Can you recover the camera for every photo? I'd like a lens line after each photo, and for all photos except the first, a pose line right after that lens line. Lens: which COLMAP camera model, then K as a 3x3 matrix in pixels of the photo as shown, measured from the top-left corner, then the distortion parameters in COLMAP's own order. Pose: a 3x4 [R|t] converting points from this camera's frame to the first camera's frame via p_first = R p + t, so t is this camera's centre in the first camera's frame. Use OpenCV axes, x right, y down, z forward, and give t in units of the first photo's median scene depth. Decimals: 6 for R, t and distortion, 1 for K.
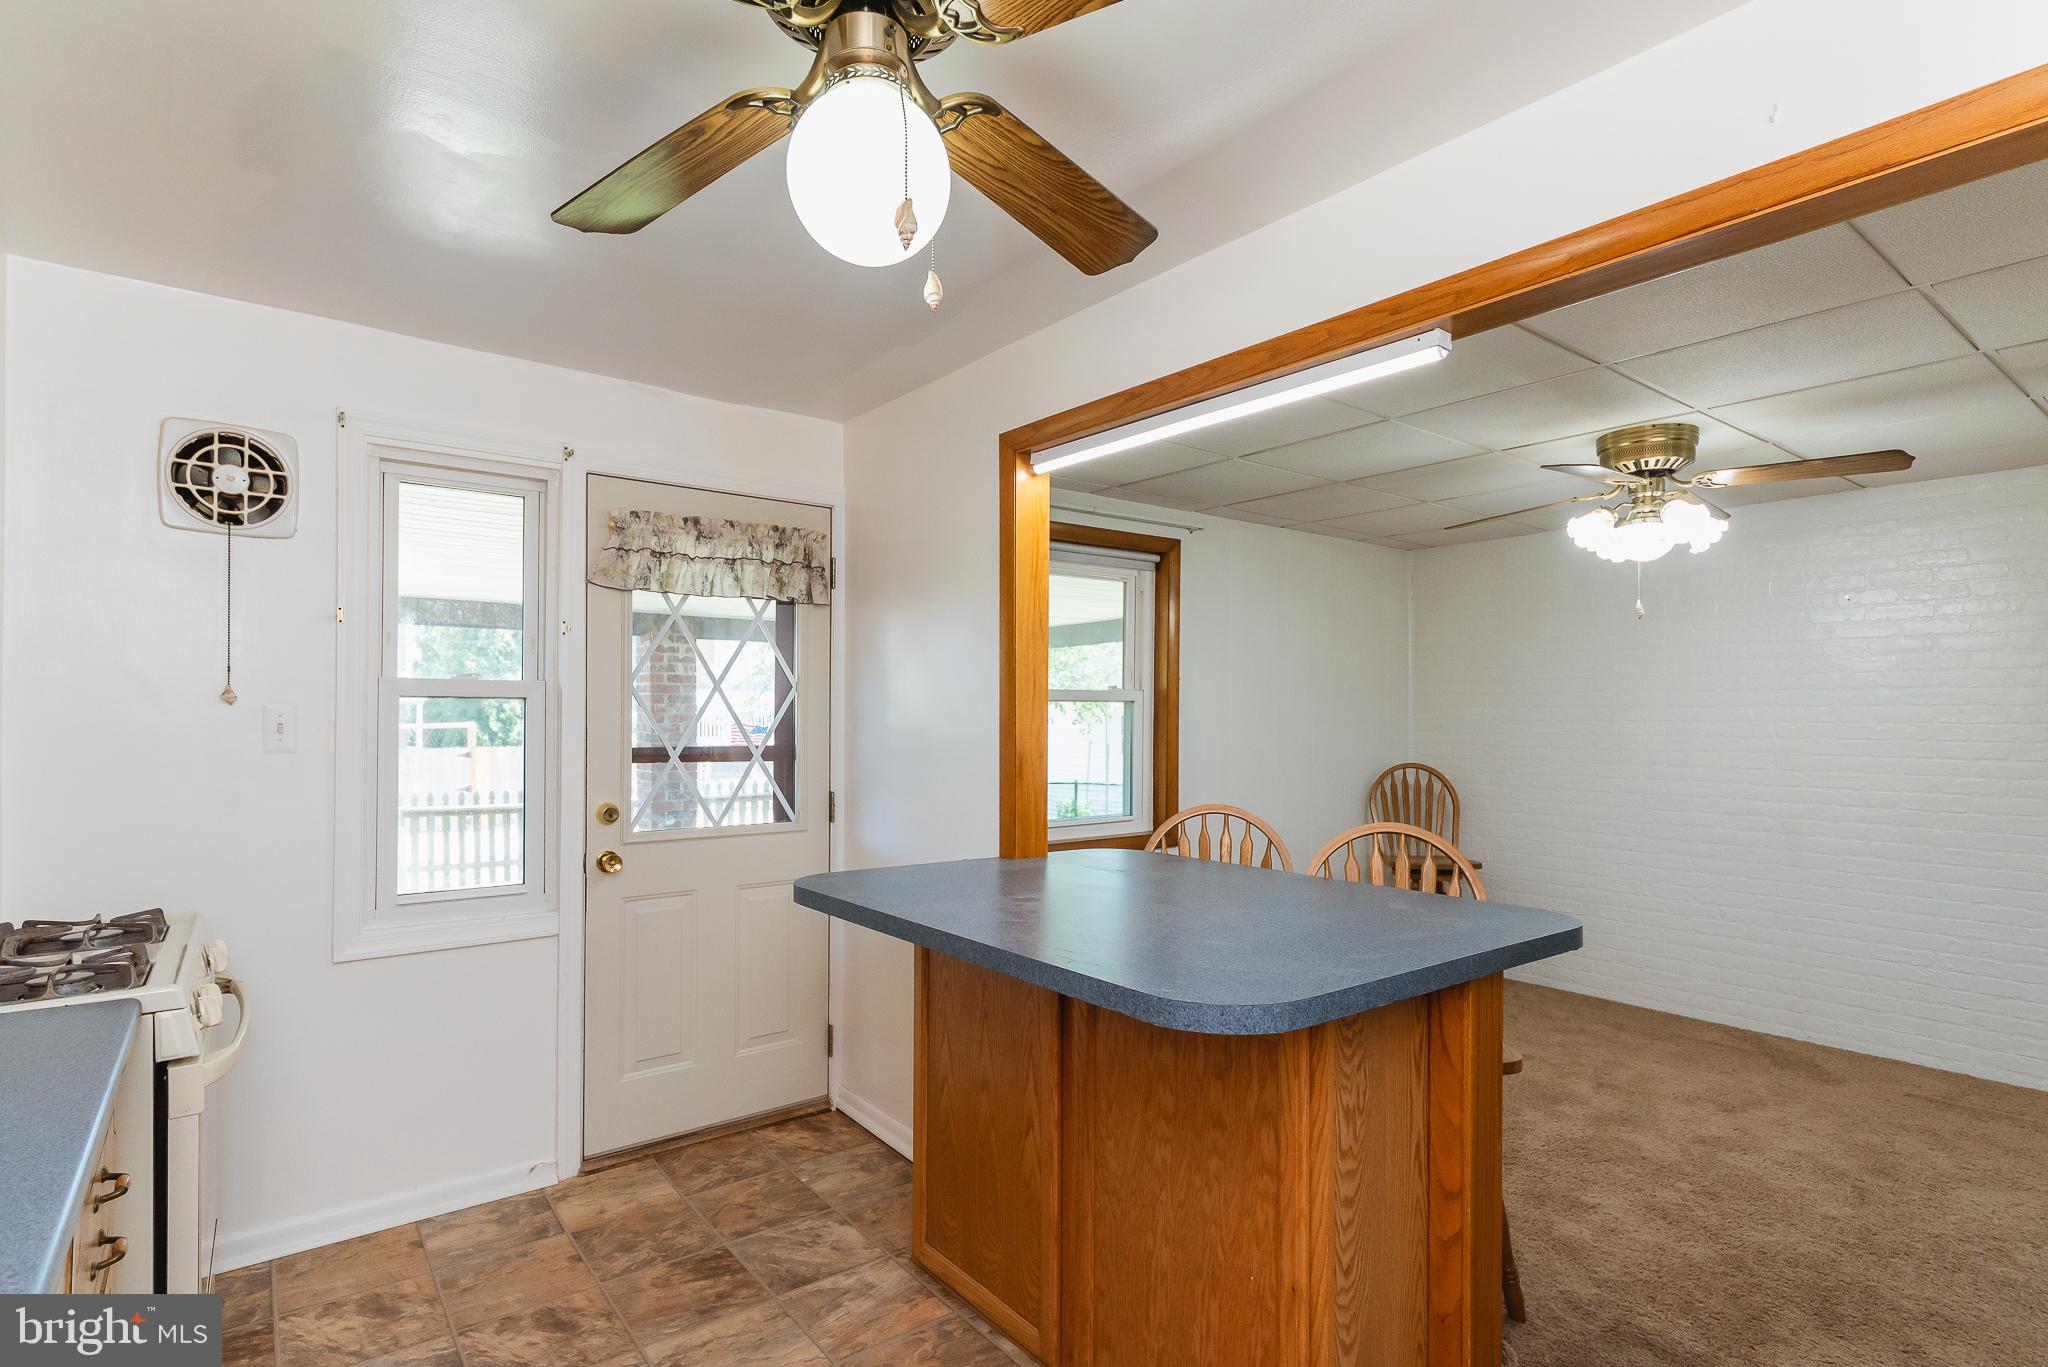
lens RADIAL K [[1011.9, 0, 1016.6], [0, 1011.9, 713.4], [0, 0, 1]] dist [-0.000189, -0.000155]
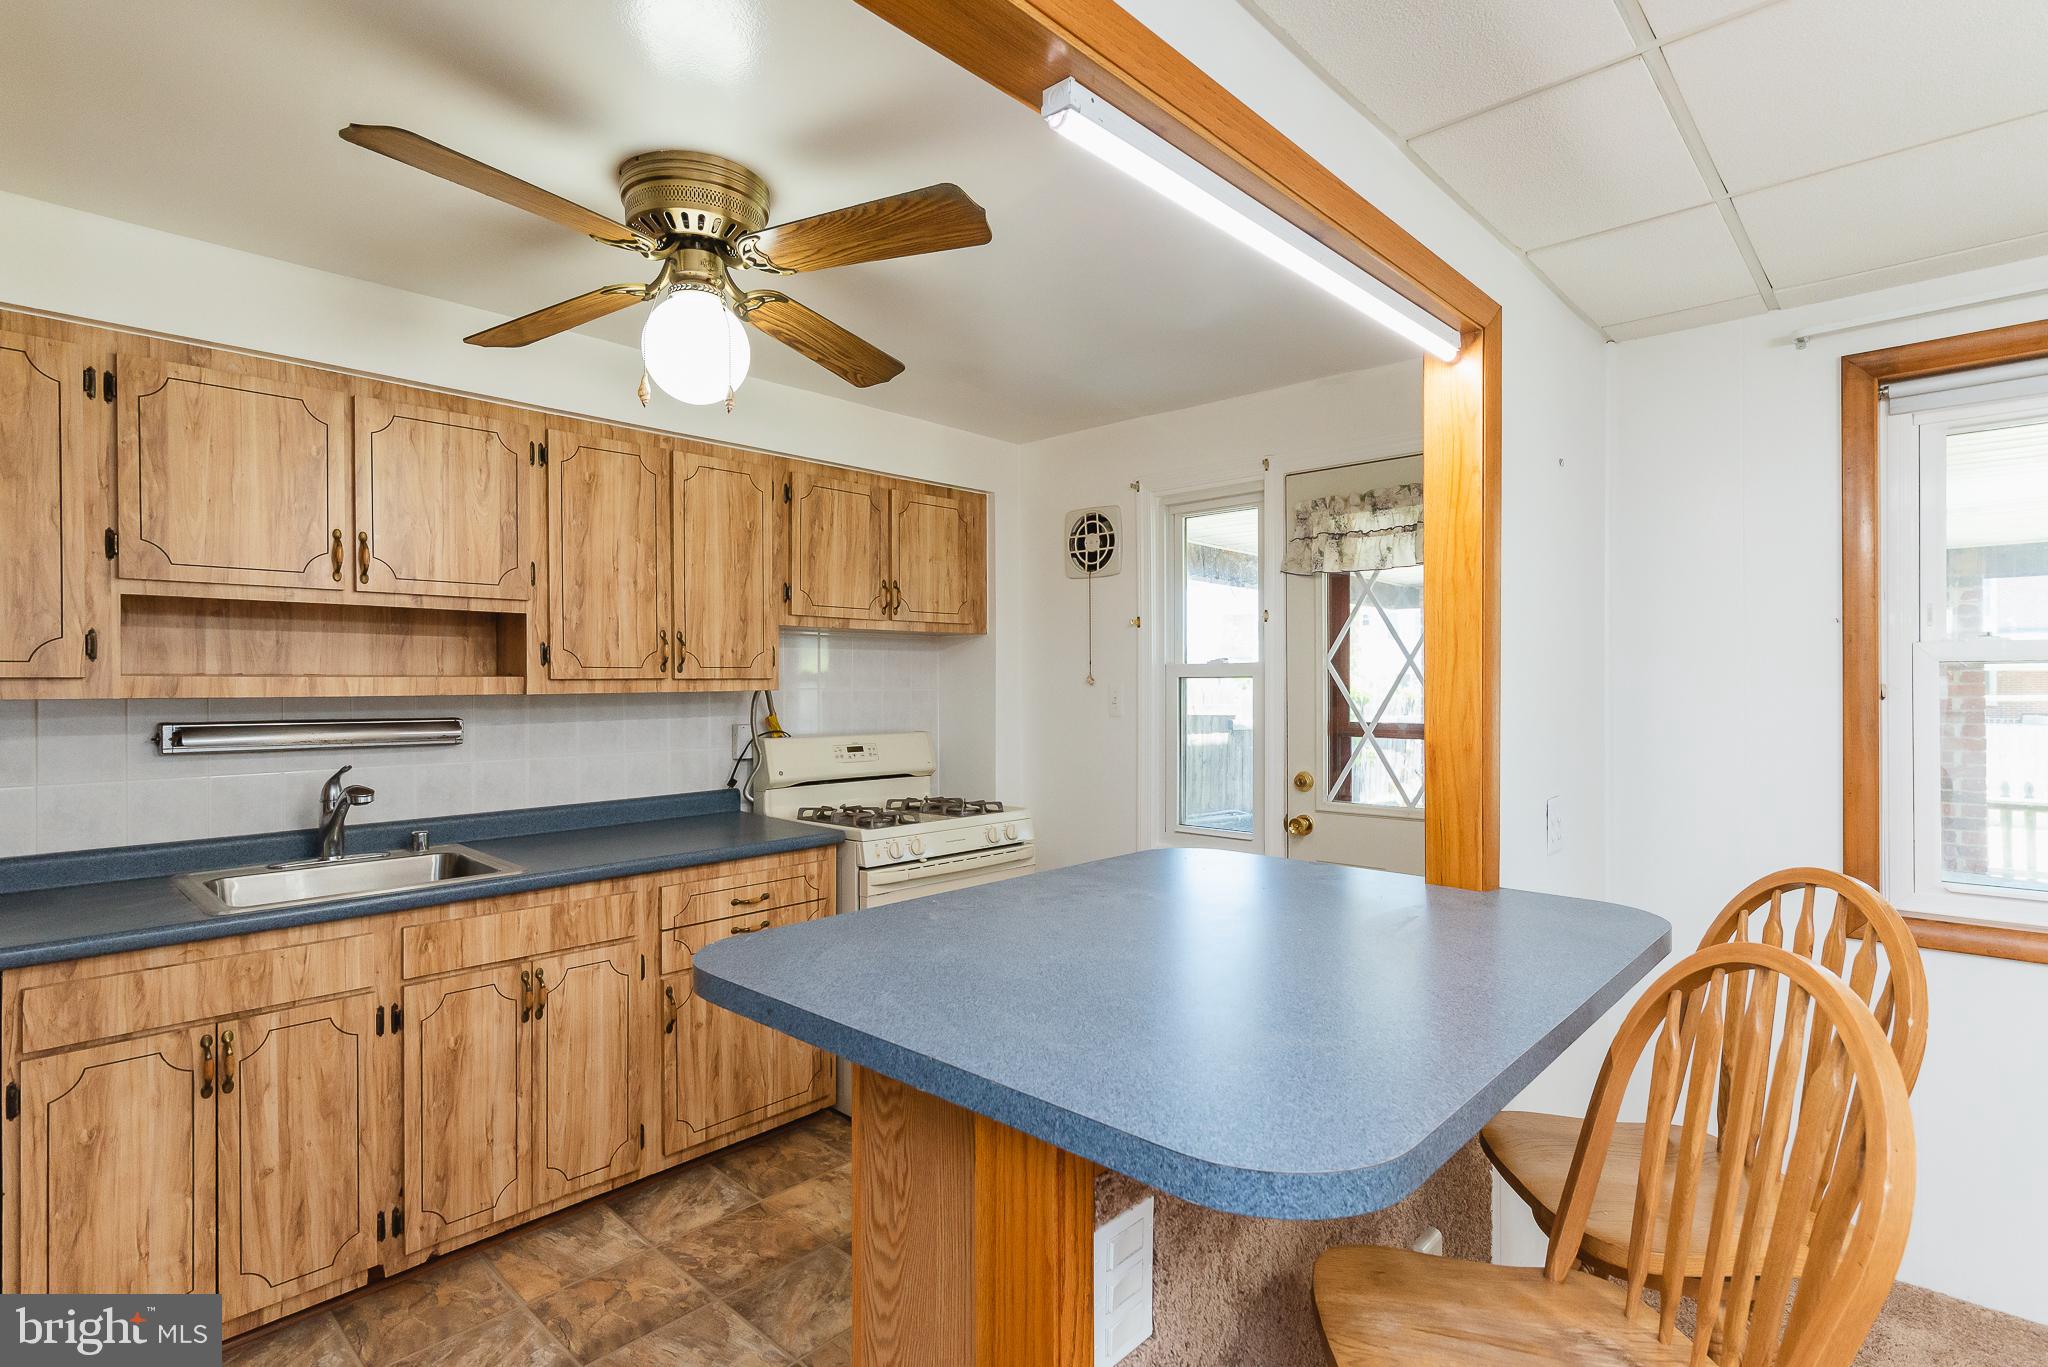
lens RADIAL K [[1002.5, 0, 1026.3], [0, 1002.5, 686.3], [0, 0, 1]] dist [0.002629, -0.000160]
pose [[0.162844, -0.003505, -0.986646, 0.673309], [0.005894, 0.999979, -0.002580, -0.002605], [0.986634, -0.005395, 0.162861, 0.572213]]
